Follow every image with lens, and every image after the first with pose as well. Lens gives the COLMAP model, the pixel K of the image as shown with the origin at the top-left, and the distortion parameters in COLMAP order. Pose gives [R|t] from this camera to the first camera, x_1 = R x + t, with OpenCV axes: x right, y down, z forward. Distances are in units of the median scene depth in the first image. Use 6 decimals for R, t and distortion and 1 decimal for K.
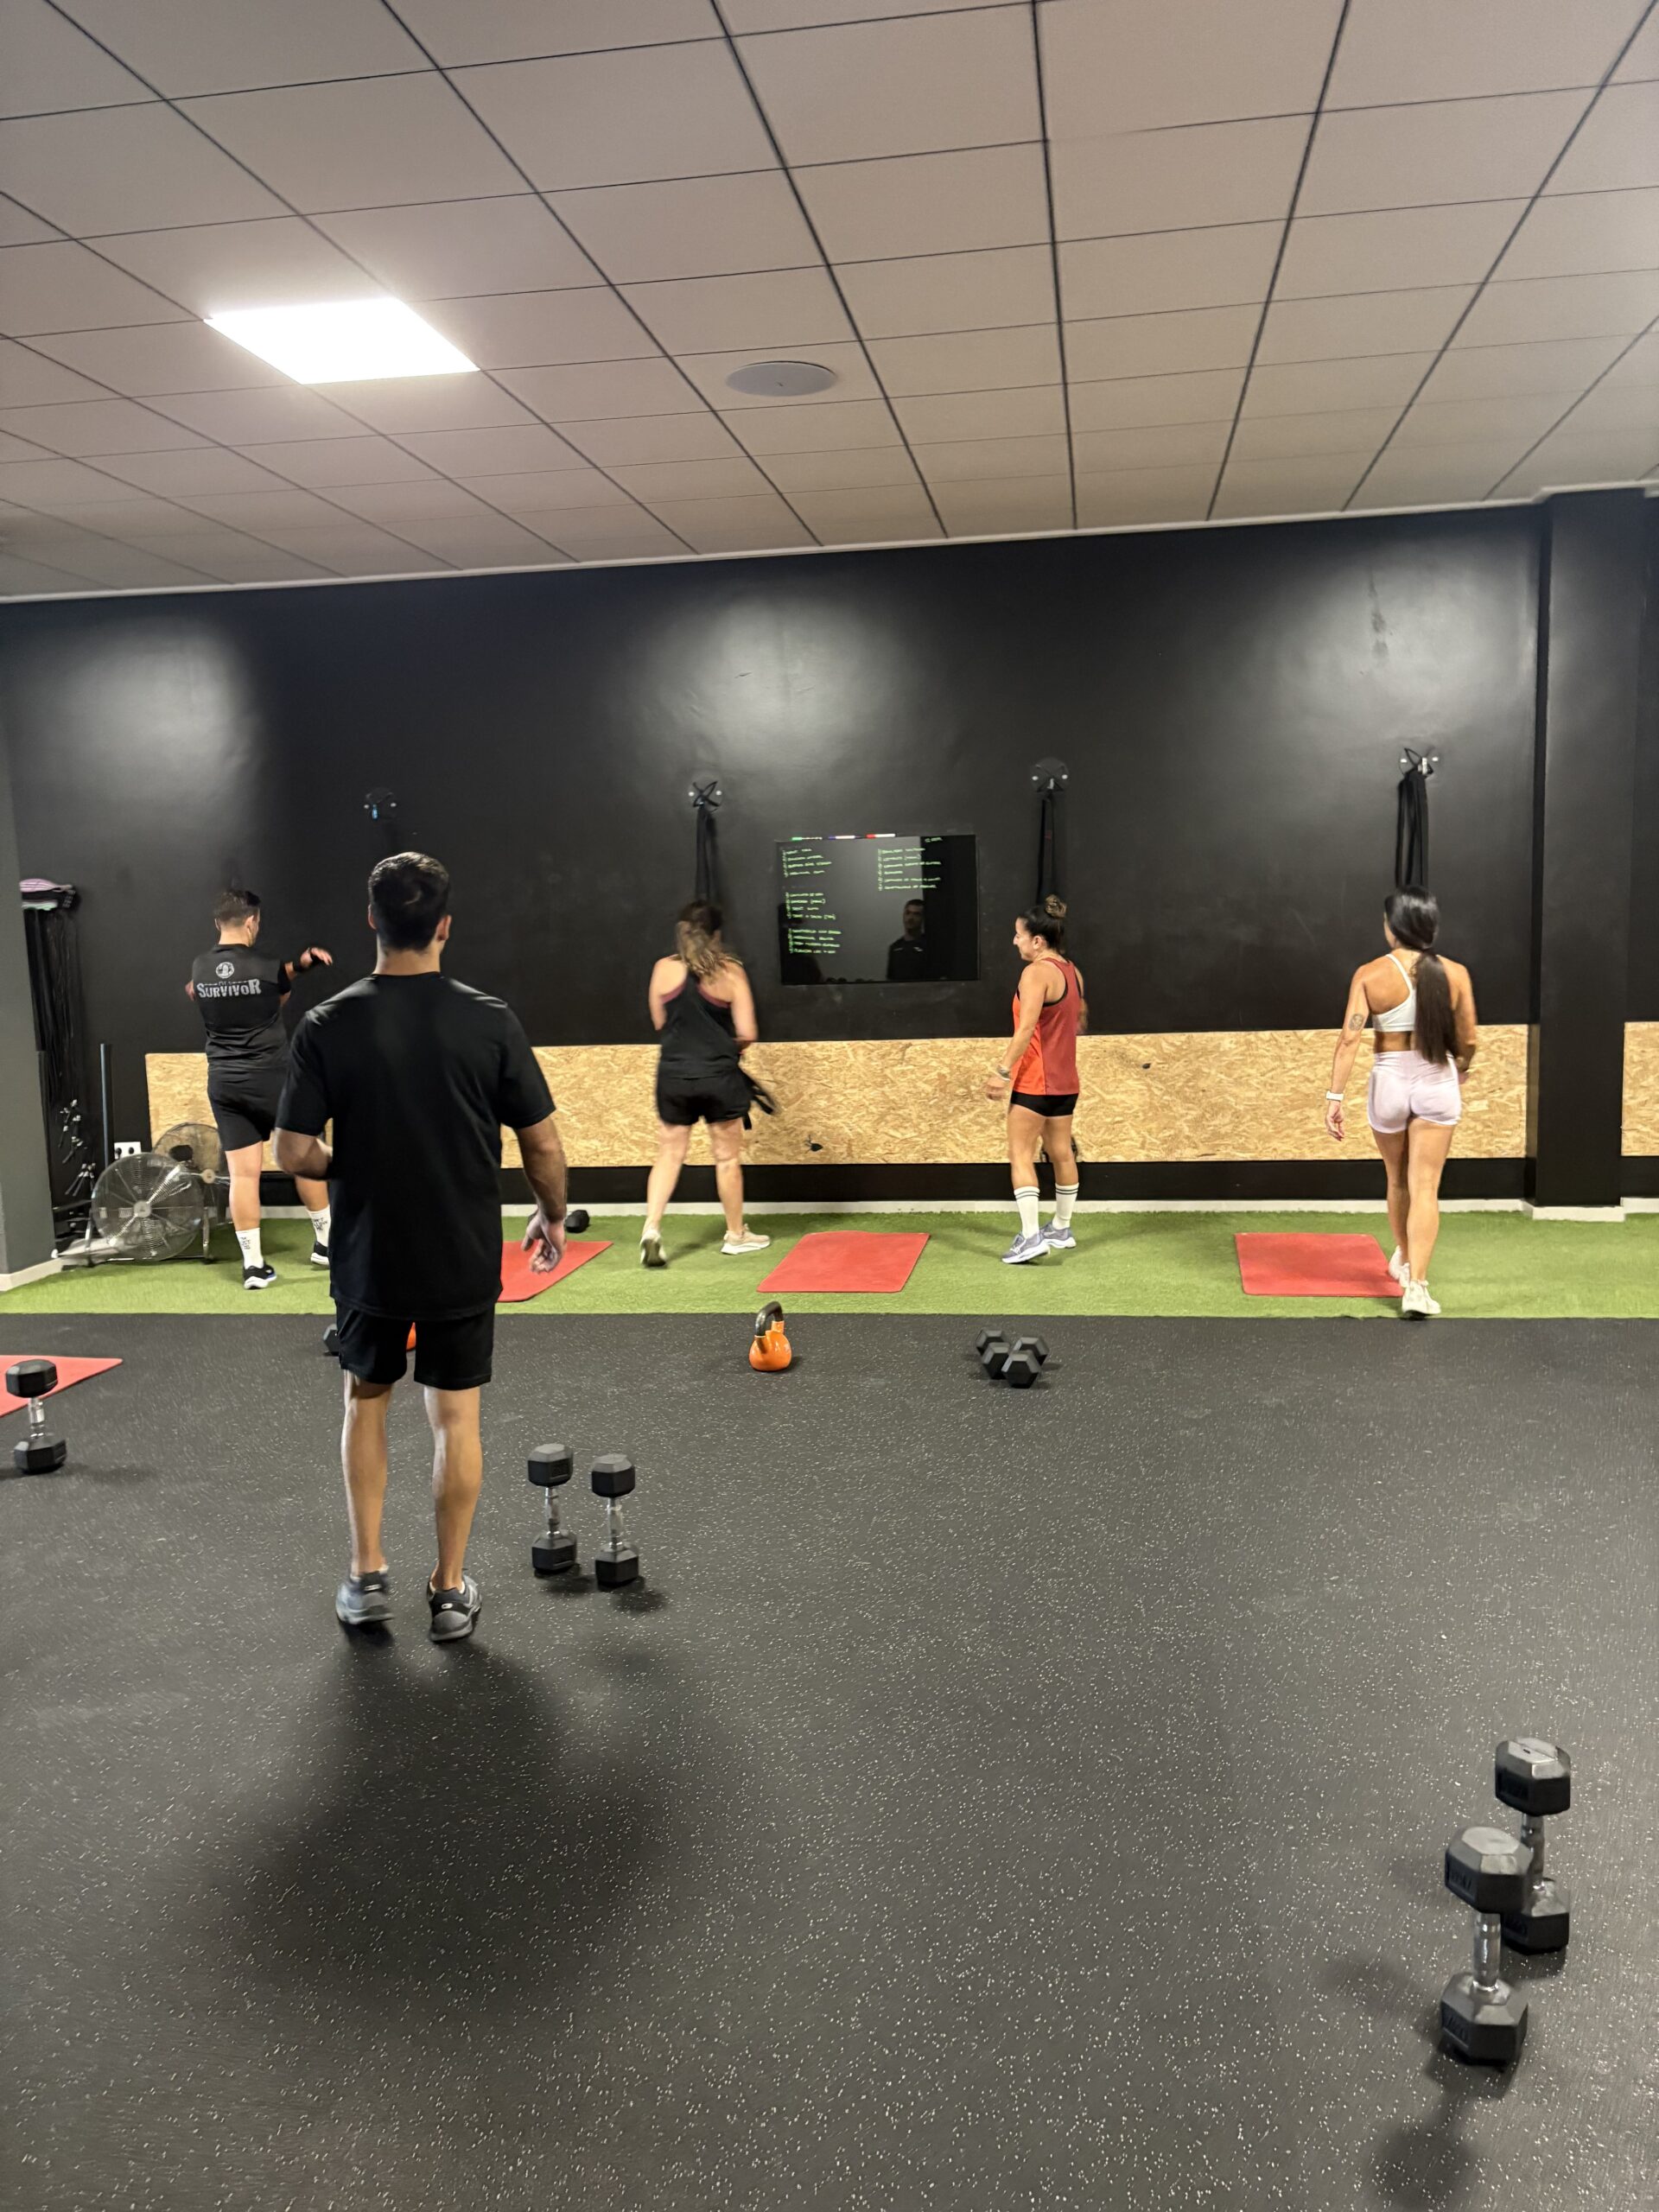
lens RADIAL K [[1663.1, 0, 854.0], [0, 1663.1, 1121.0], [0, 0, 1]] dist [0.049532, -0.068972]
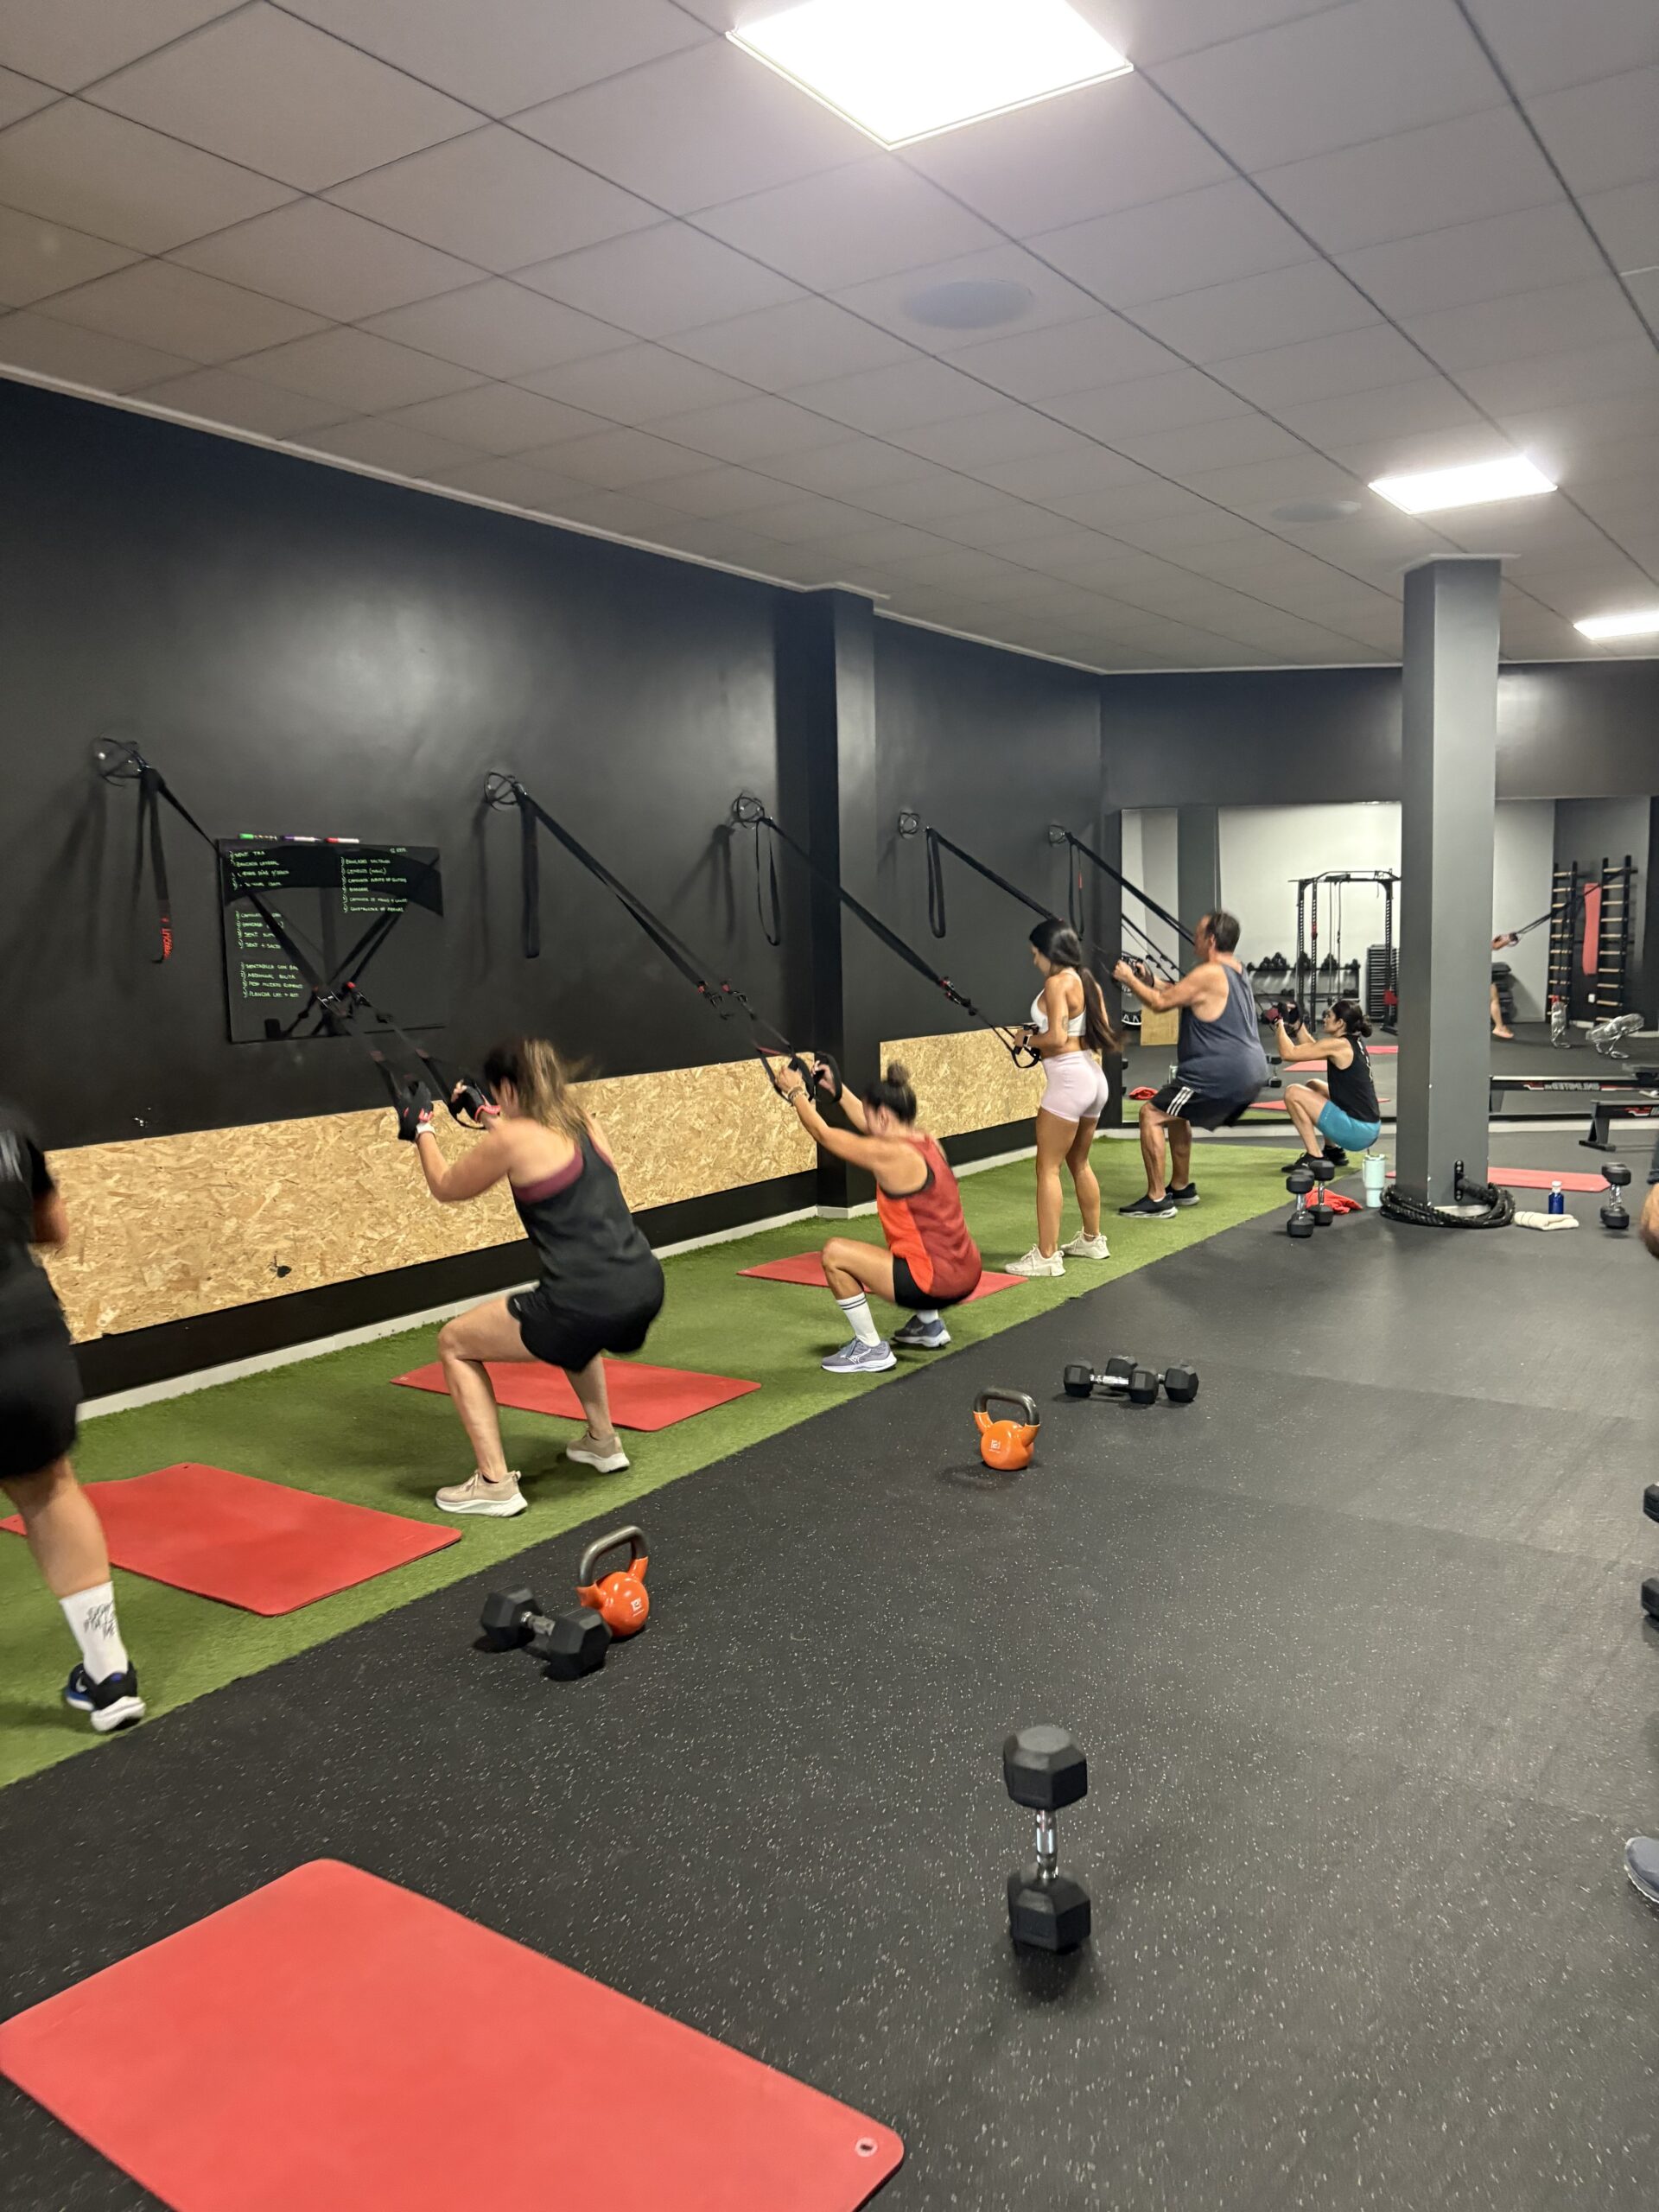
lens RADIAL K [[1663.1, 0, 838.1], [0, 1663.1, 1098.3], [0, 0, 1]] dist [0.049532, -0.068972]
pose [[0.427316, -0.070338, 0.901362, -0.588490], [0.126980, 0.991756, 0.017193, -0.041661], [-0.895141, 0.107108, 0.432725, 0.494919]]
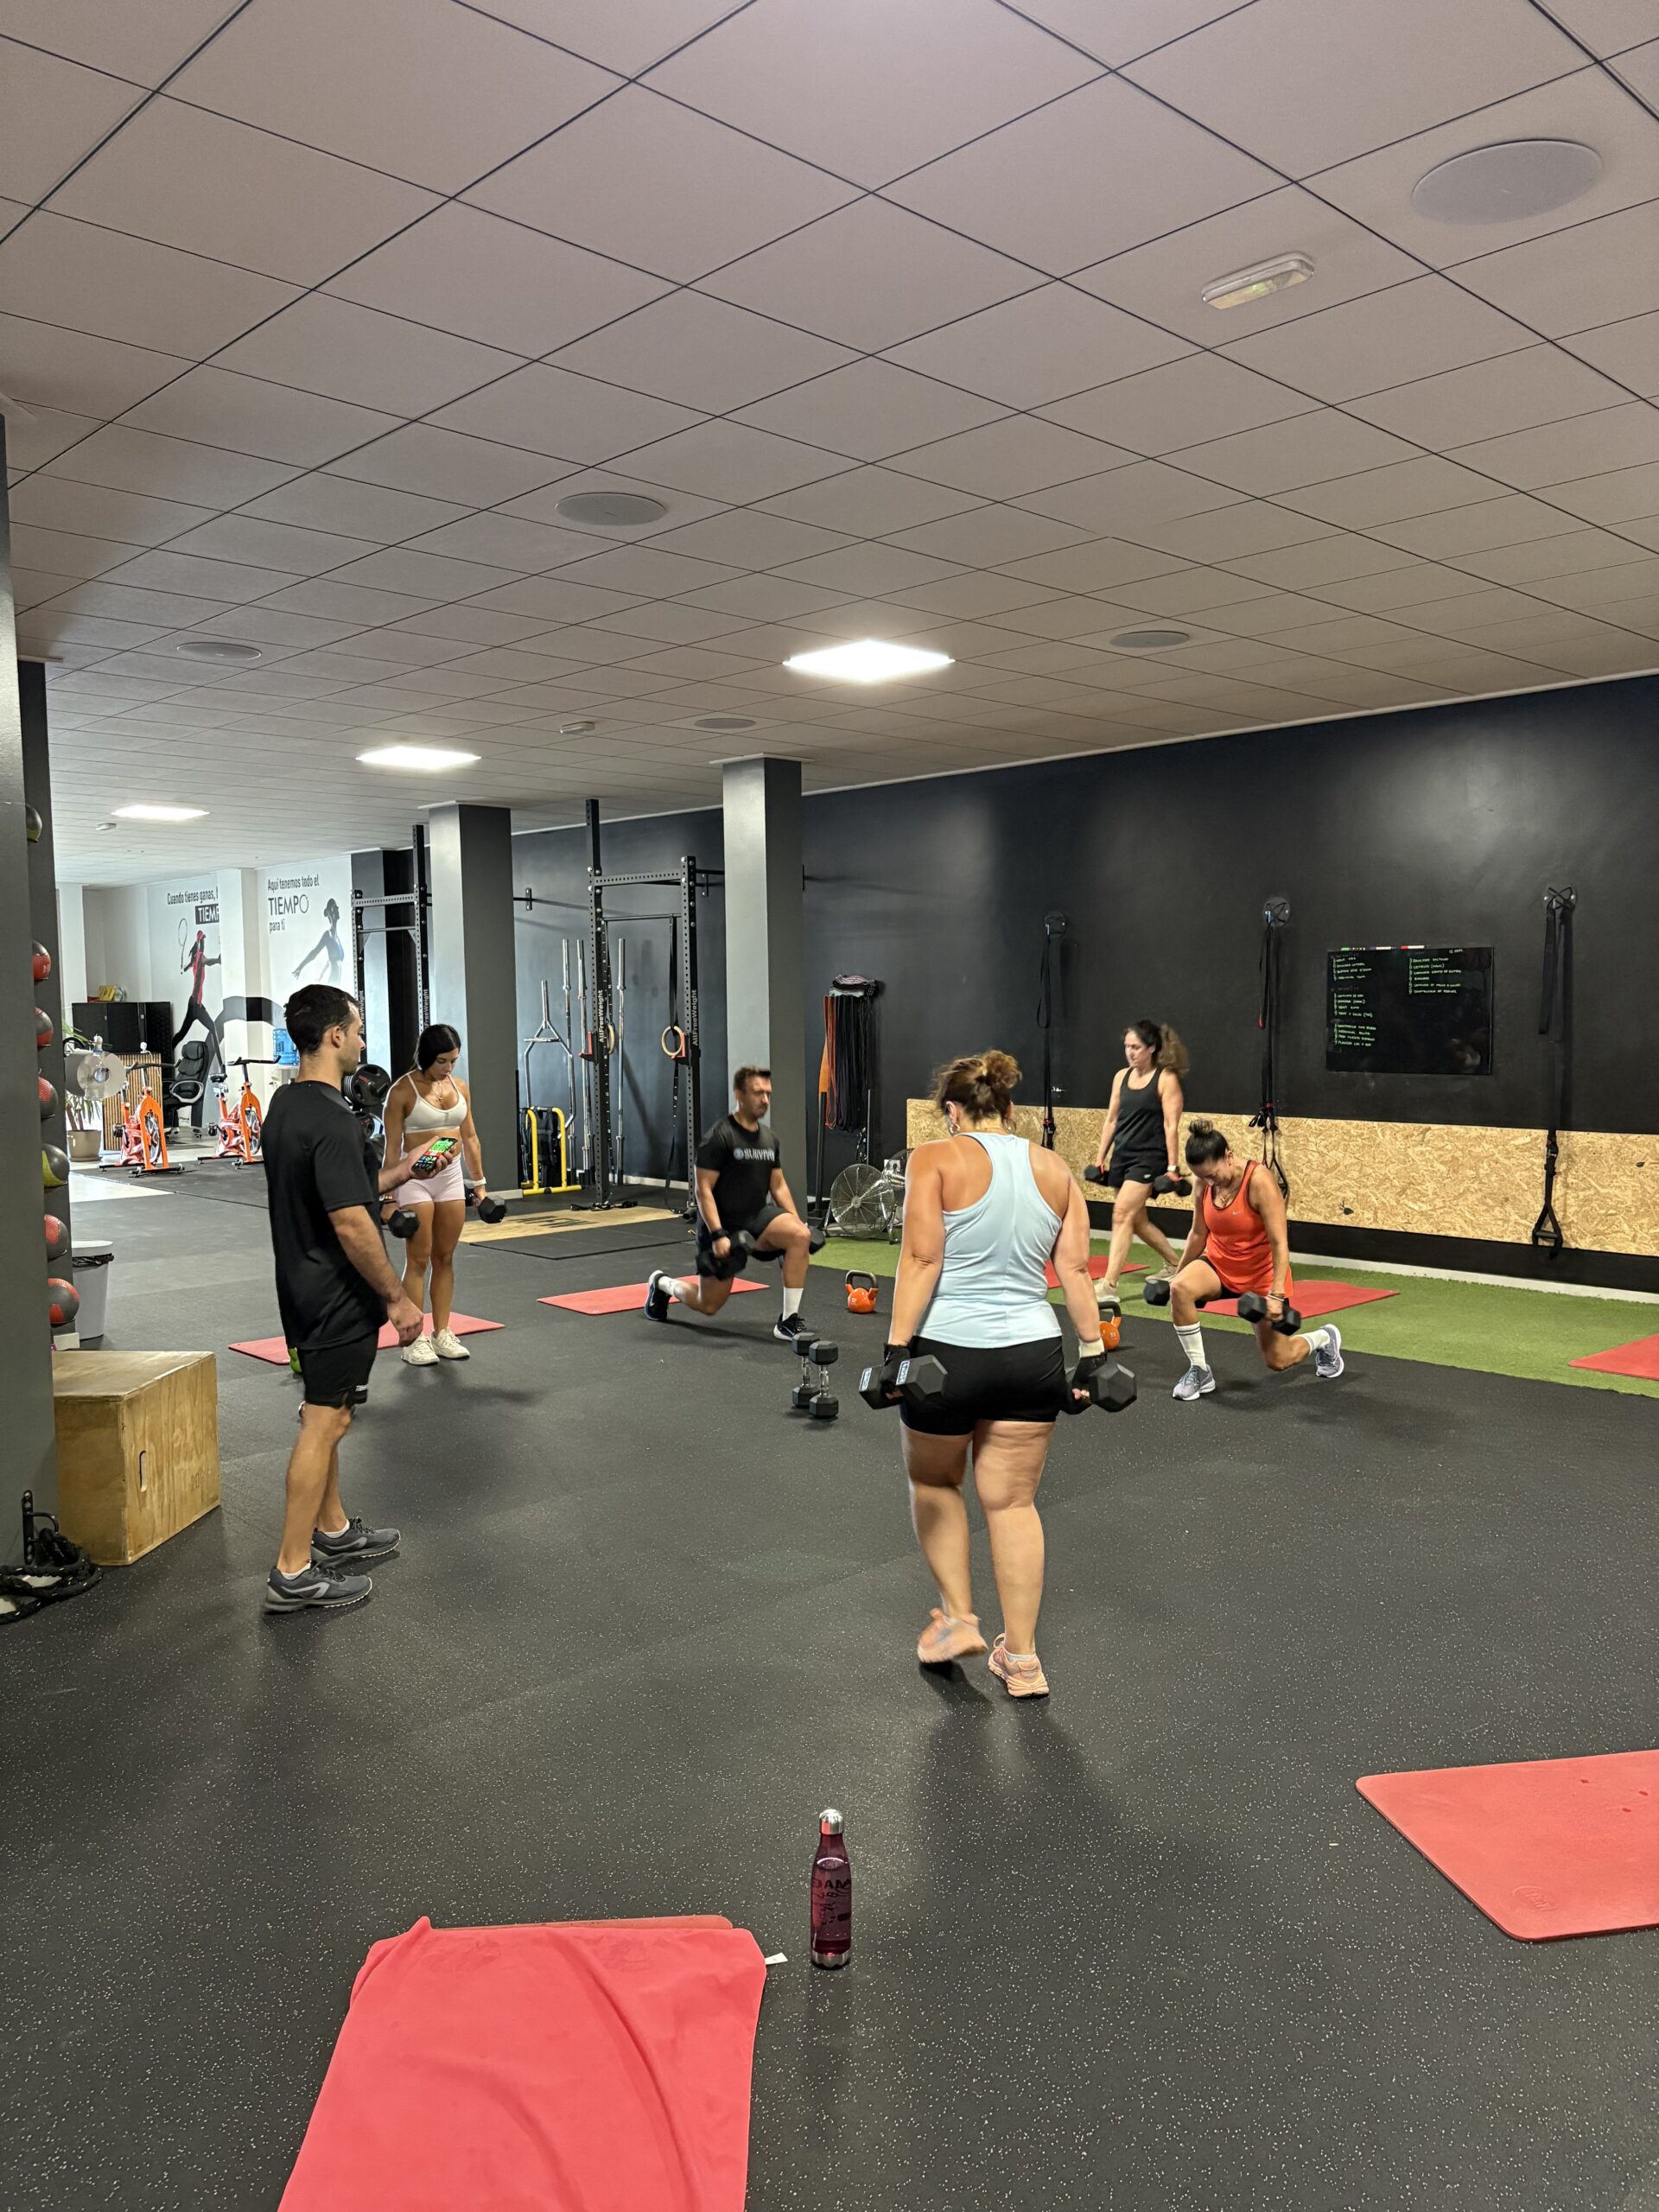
lens RADIAL K [[1663.1, 0, 832.6], [0, 1663.1, 1126.1], [0, 0, 1]] dist [0.049532, -0.068972]
pose [[0.787976, 0.069949, -0.611720, 0.427565], [-0.093608, 0.995586, -0.006736, -0.001973], [0.608549, 0.062570, 0.791046, -0.163529]]
